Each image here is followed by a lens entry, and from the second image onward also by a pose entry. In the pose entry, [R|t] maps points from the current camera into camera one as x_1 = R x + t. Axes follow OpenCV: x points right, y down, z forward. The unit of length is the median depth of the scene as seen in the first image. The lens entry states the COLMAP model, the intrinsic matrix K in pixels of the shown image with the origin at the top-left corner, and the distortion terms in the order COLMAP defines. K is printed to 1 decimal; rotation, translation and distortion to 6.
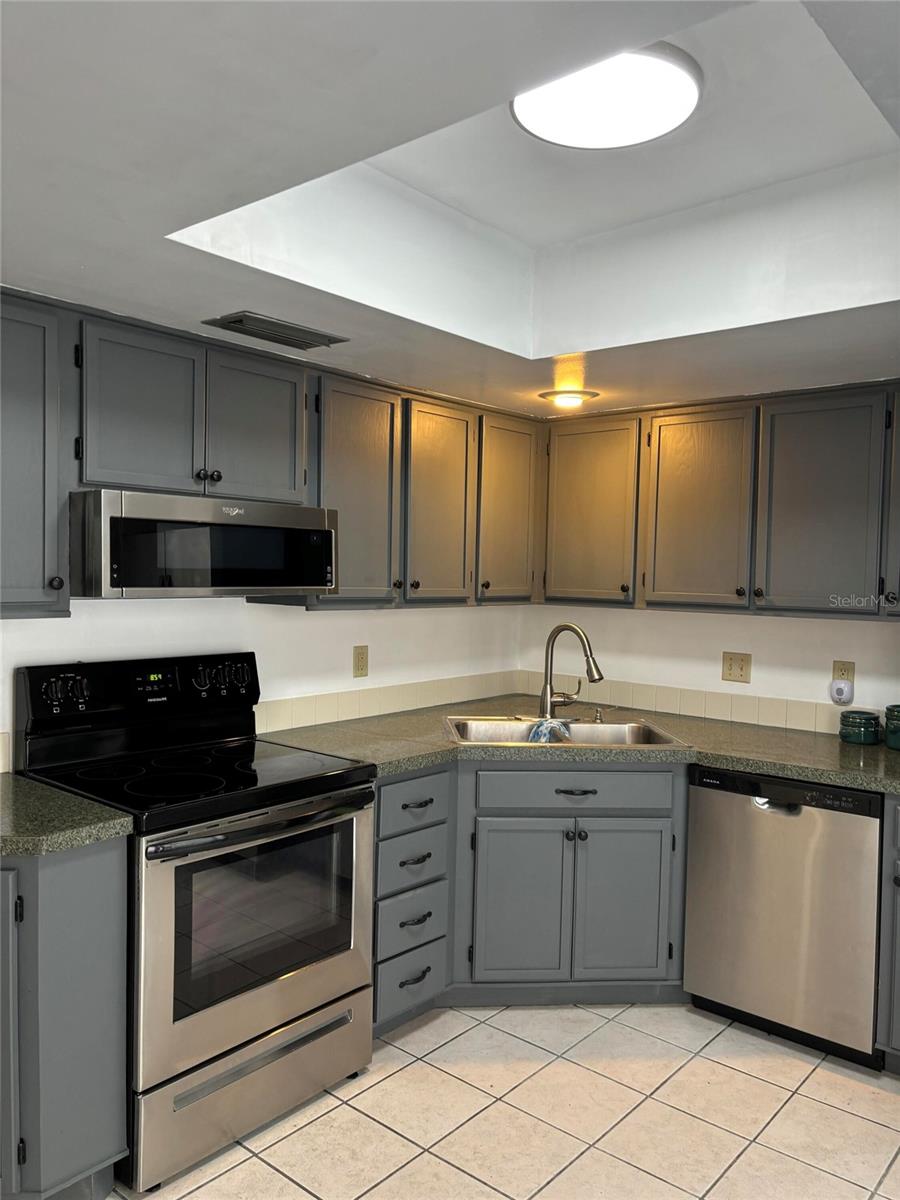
lens RADIAL K [[908.7, 0, 447.2], [0, 908.7, 602.6], [0, 0, 1]] dist [0.053173, -0.059485]
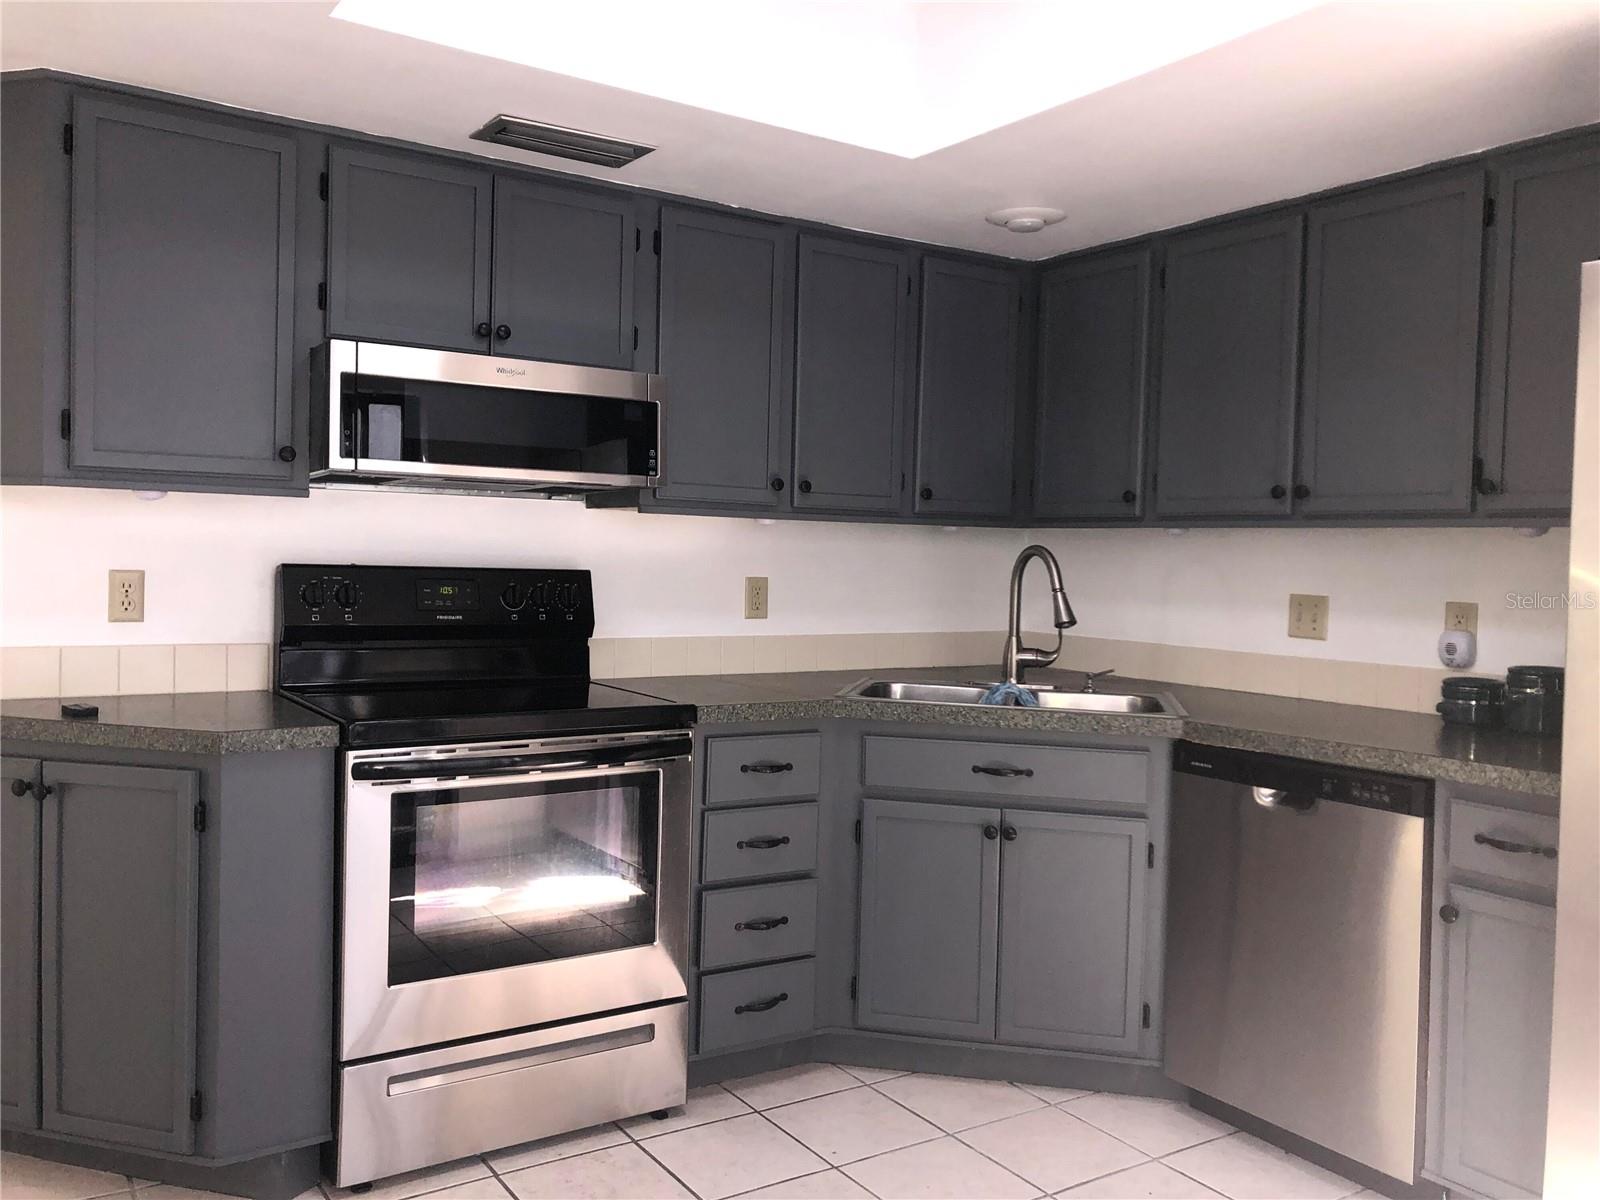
lens RADIAL K [[1321.2, 0, 804.2], [0, 1321.2, 587.9], [0, 0, 1]] dist [0.054296, -0.063084]
pose [[0.958281, 0.010279, -0.285643, 0.300104], [-0.016993, 0.999634, -0.021036, 0.094546], [0.285322, 0.025012, 0.958105, -0.028221]]
